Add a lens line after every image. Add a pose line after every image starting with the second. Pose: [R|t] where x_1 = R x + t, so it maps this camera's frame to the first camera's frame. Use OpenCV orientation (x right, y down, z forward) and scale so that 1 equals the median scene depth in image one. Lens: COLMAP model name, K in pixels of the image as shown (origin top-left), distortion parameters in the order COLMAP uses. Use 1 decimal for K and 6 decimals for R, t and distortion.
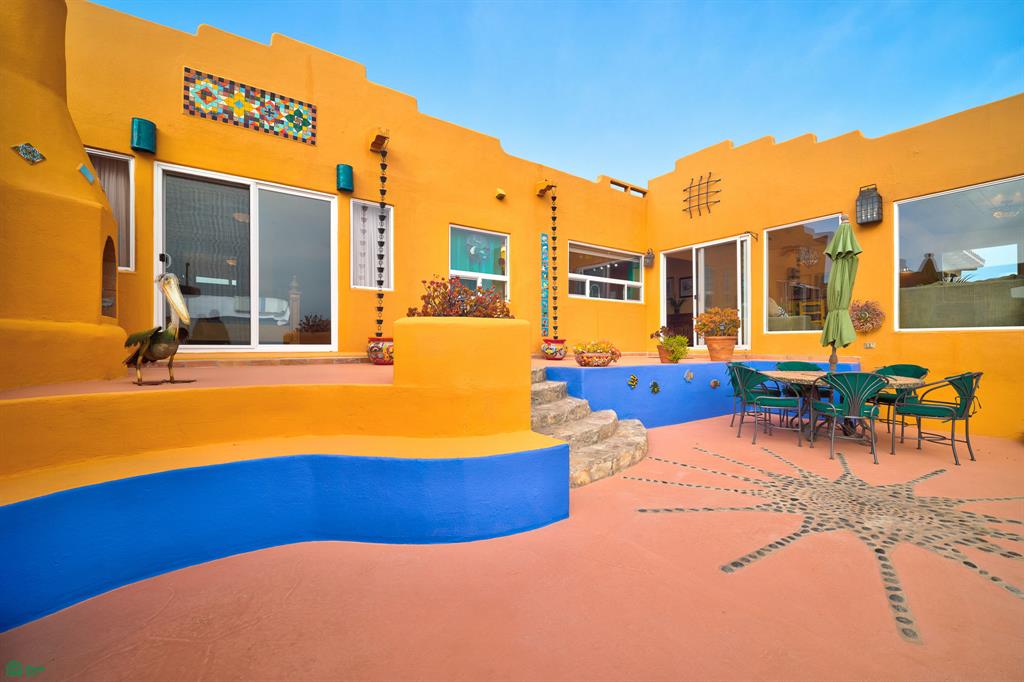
lens RADIAL K [[420.8, 0, 508.7], [0, 420.8, 337.5], [0, 0, 1]] dist [0.002963, -0.003817]
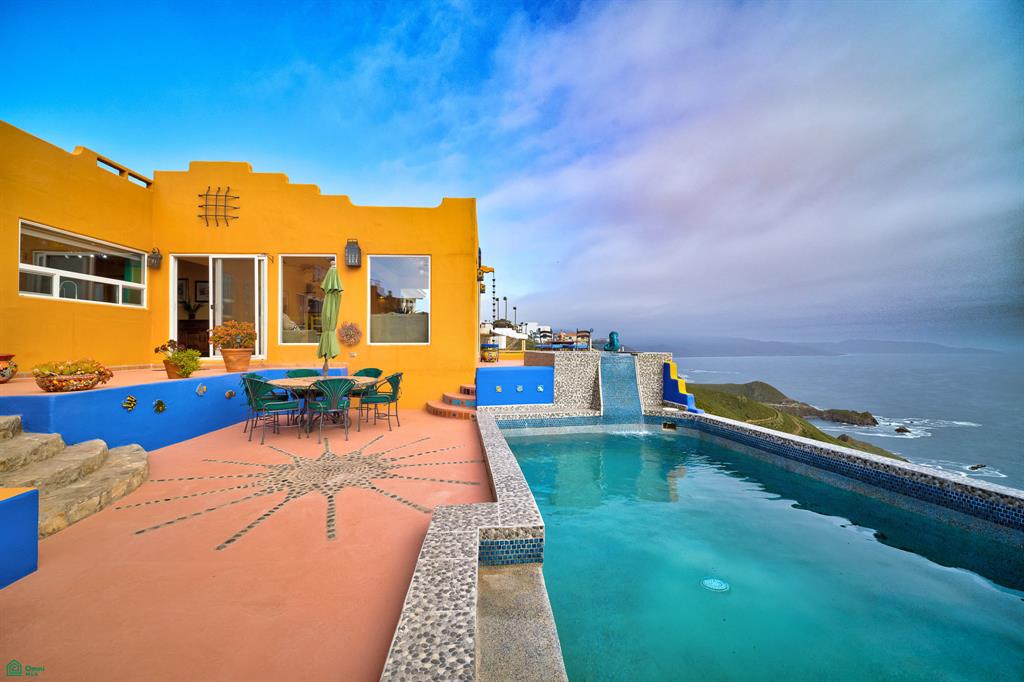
lens RADIAL K [[420.8, 0, 508.7], [0, 420.8, 337.5], [0, 0, 1]] dist [0.002963, -0.003817]
pose [[0.525216, 0.004806, 0.850955, -0.049448], [-0.004748, 0.999985, -0.002717, -0.039242], [-0.850955, -0.002613, 0.525231, -0.174960]]
